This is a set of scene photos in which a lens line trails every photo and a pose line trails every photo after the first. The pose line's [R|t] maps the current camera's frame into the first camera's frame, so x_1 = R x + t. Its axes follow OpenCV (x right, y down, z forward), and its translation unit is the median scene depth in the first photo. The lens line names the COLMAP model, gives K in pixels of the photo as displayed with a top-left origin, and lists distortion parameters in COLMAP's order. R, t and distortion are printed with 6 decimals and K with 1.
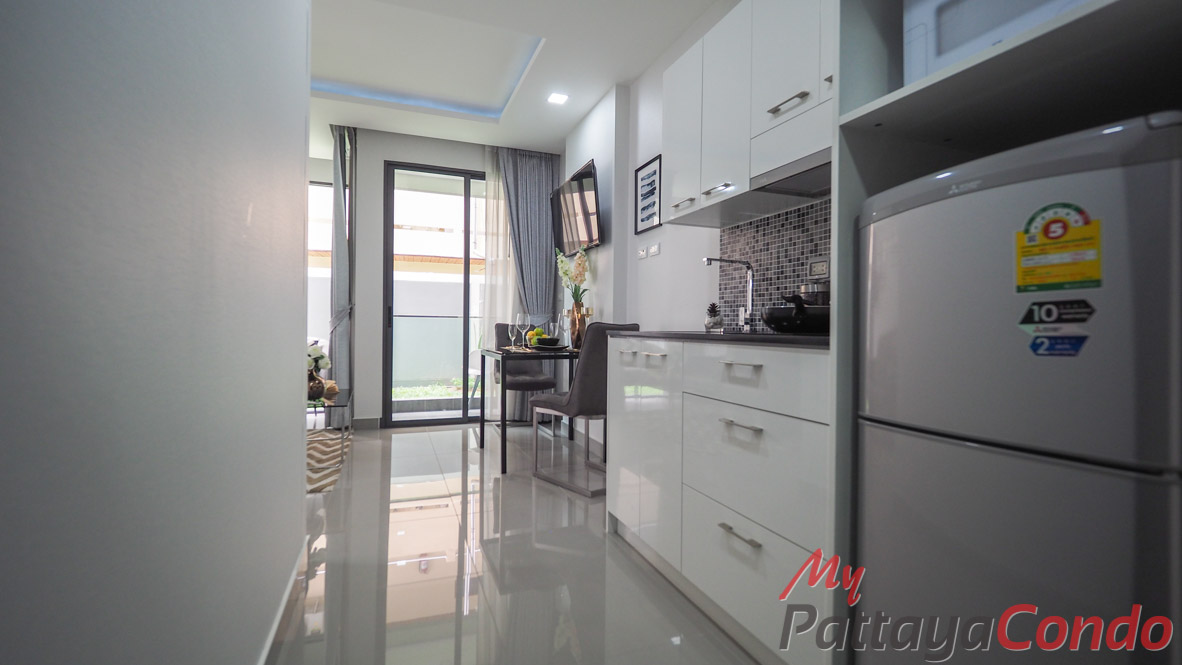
lens RADIAL K [[528.0, 0, 591.0], [0, 528.0, 332.5], [0, 0, 1]] dist [-0.000295, -0.000199]
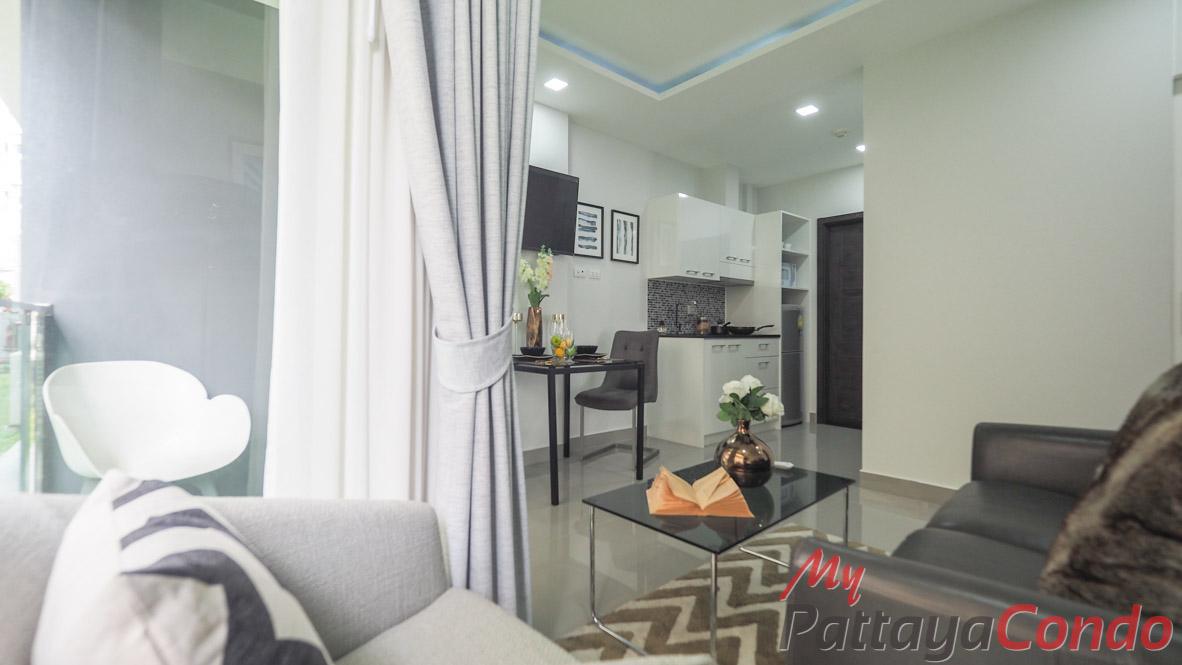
lens RADIAL K [[496.2, 0, 577.5], [0, 496.2, 328.4], [0, 0, 1]] dist [-0.000422, -0.000399]
pose [[-0.345971, -0.022398, 0.937978, -1.044603], [-0.006377, 0.999748, 0.021521, -0.047463], [-0.938223, 0.001464, -0.346027, 1.479776]]
